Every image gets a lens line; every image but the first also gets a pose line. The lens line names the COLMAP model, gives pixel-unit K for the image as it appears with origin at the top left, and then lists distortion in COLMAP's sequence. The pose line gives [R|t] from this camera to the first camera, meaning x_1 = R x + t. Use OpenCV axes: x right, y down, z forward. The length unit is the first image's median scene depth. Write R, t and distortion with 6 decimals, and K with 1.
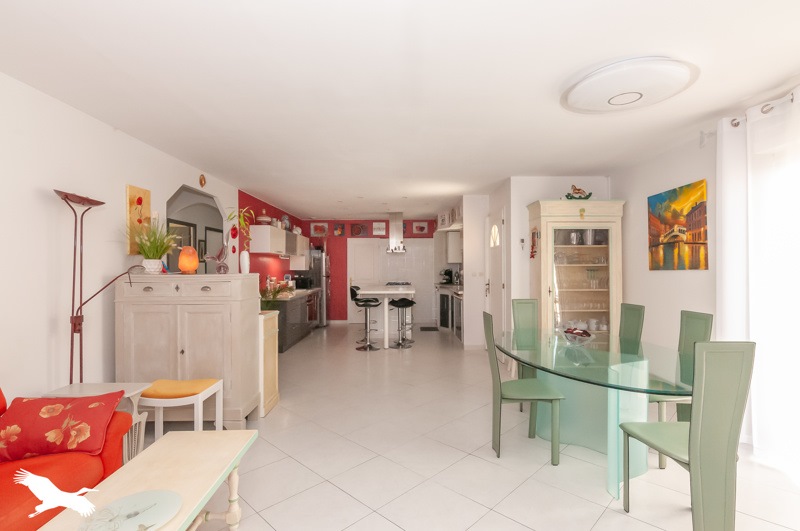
lens RADIAL K [[402.2, 0, 398.3], [0, 402.2, 265.0], [0, 0, 1]] dist [0.001471, 0.000162]
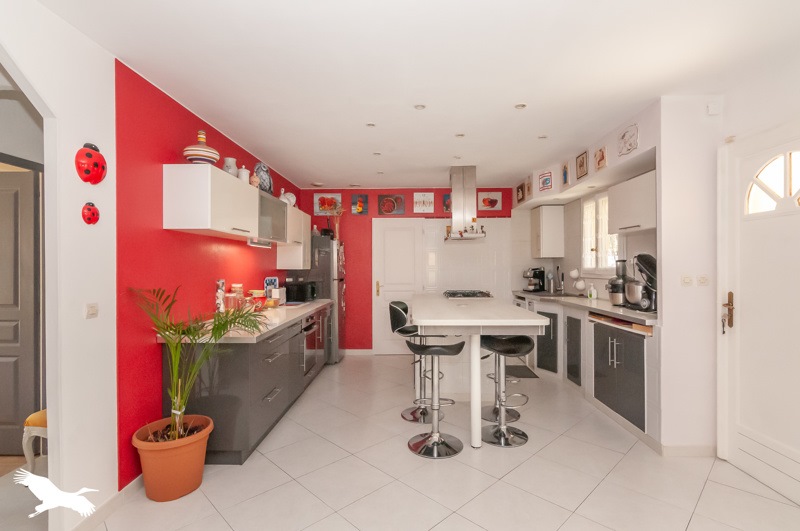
lens RADIAL K [[402.2, 0, 401.7], [0, 402.2, 266.8], [0, 0, 1]] dist [0.001471, 0.000162]
pose [[0.999924, 0.001370, -0.012268, -0.078848], [-0.001256, 0.999956, 0.009321, 0.003423], [0.012281, -0.009305, 0.999881, 0.402872]]
